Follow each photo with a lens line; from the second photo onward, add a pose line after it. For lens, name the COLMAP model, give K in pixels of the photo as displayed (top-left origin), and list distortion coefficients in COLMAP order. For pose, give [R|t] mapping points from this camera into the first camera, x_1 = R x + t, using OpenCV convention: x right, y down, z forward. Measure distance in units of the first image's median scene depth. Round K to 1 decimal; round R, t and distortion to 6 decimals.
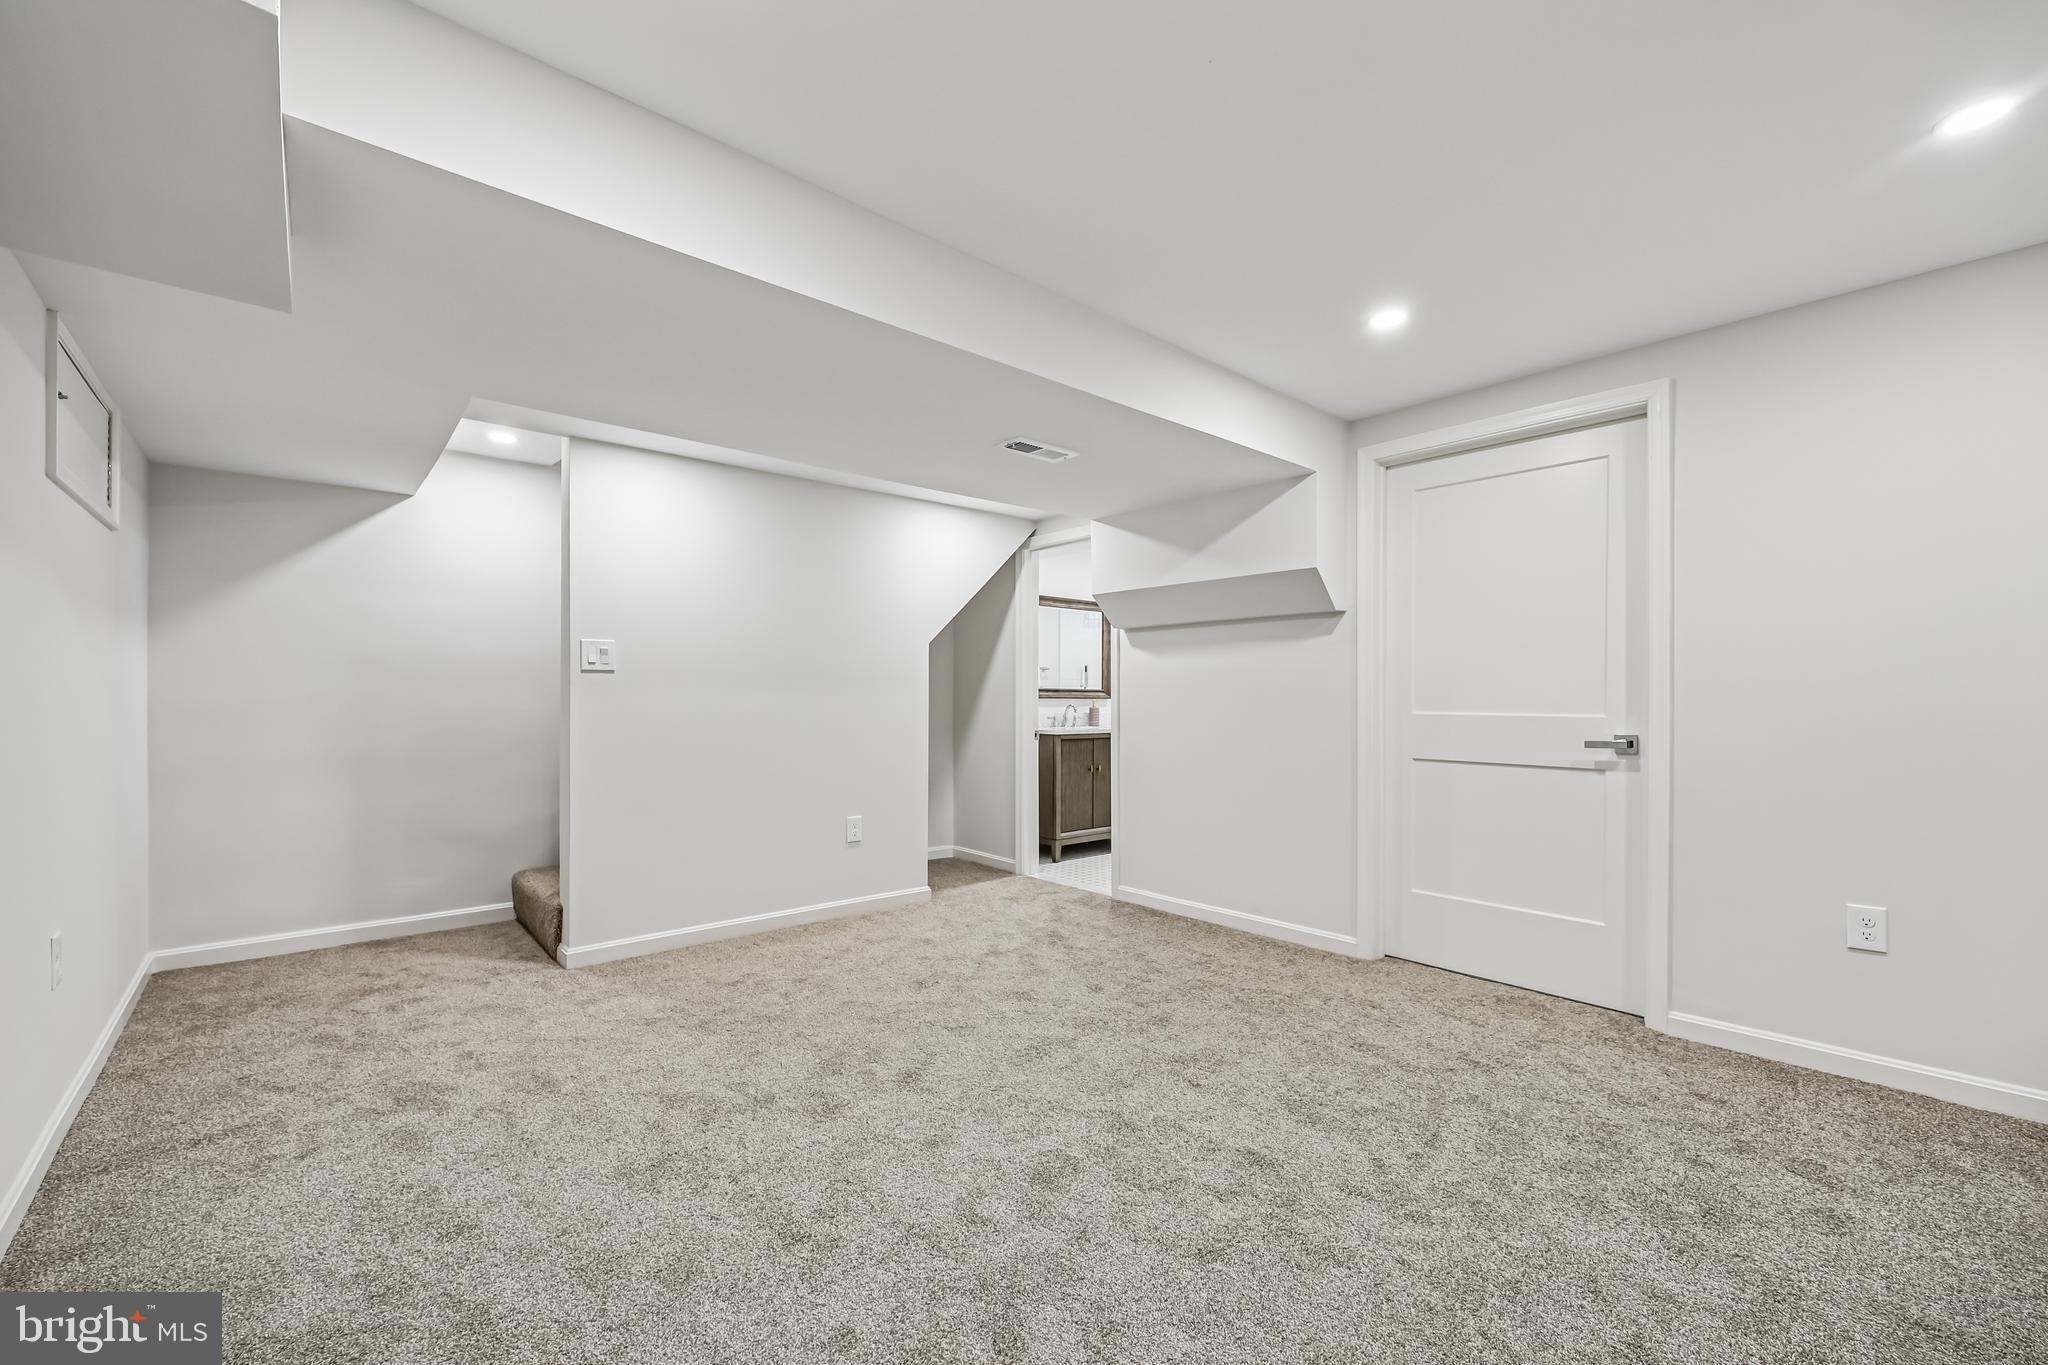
lens RADIAL K [[845.7, 0, 1032.8], [0, 845.7, 694.6], [0, 0, 1]] dist [0.001443, 0.000206]
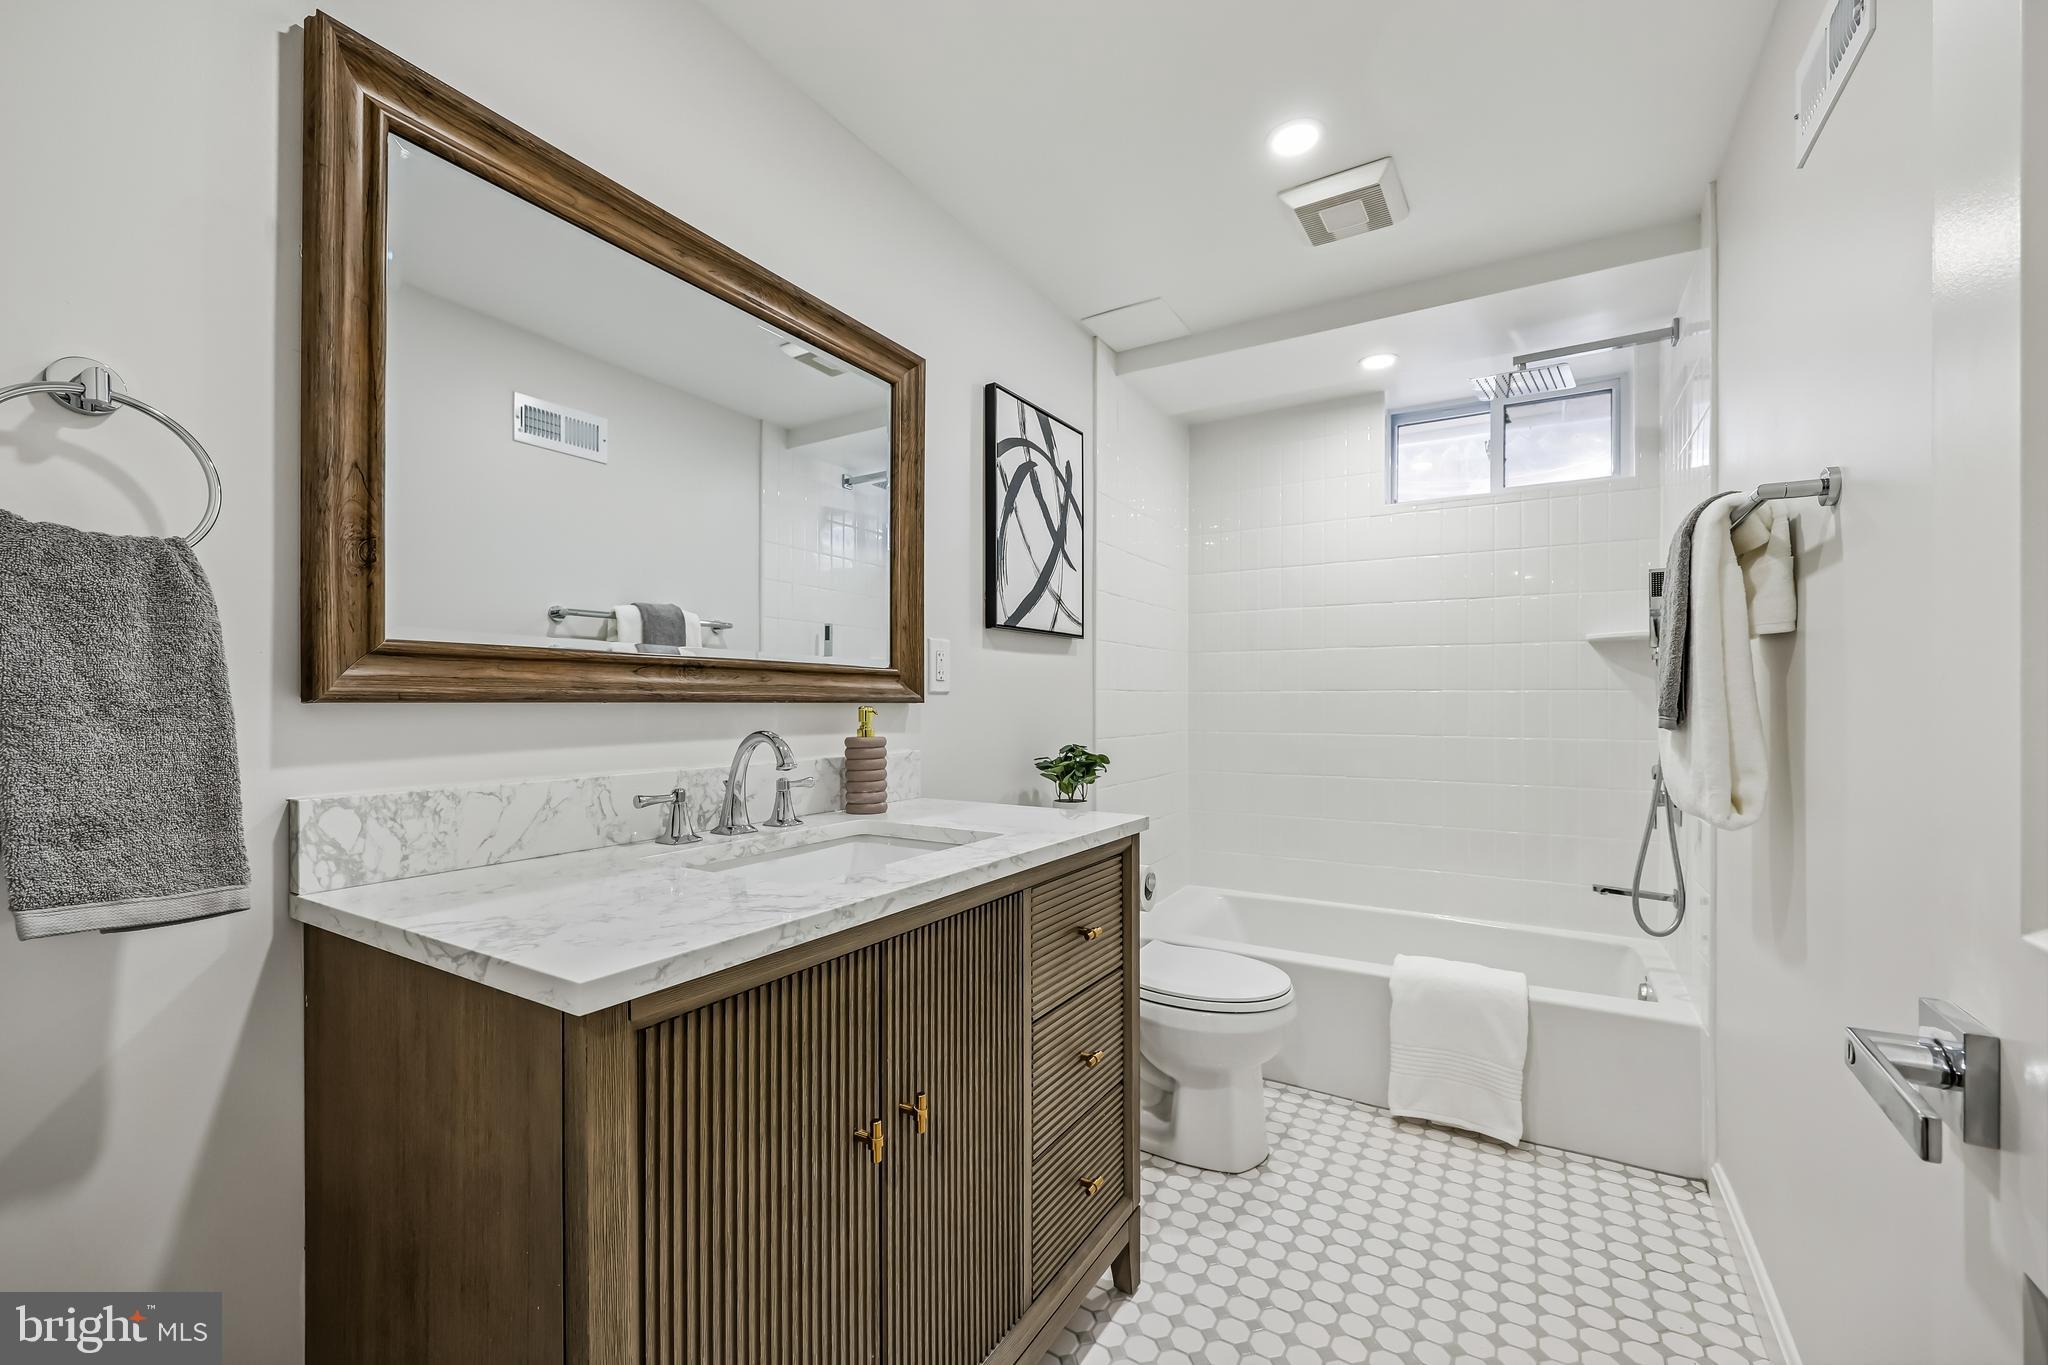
lens RADIAL K [[845.7, 0, 1032.8], [0, 845.7, 694.6], [0, 0, 1]] dist [0.001443, 0.000206]
pose [[0.952966, -0.002496, 0.303067, 0.043911], [0.002719, 0.999996, -0.000314, 0.002854], [-0.303065, 0.001123, 0.952969, 0.747822]]
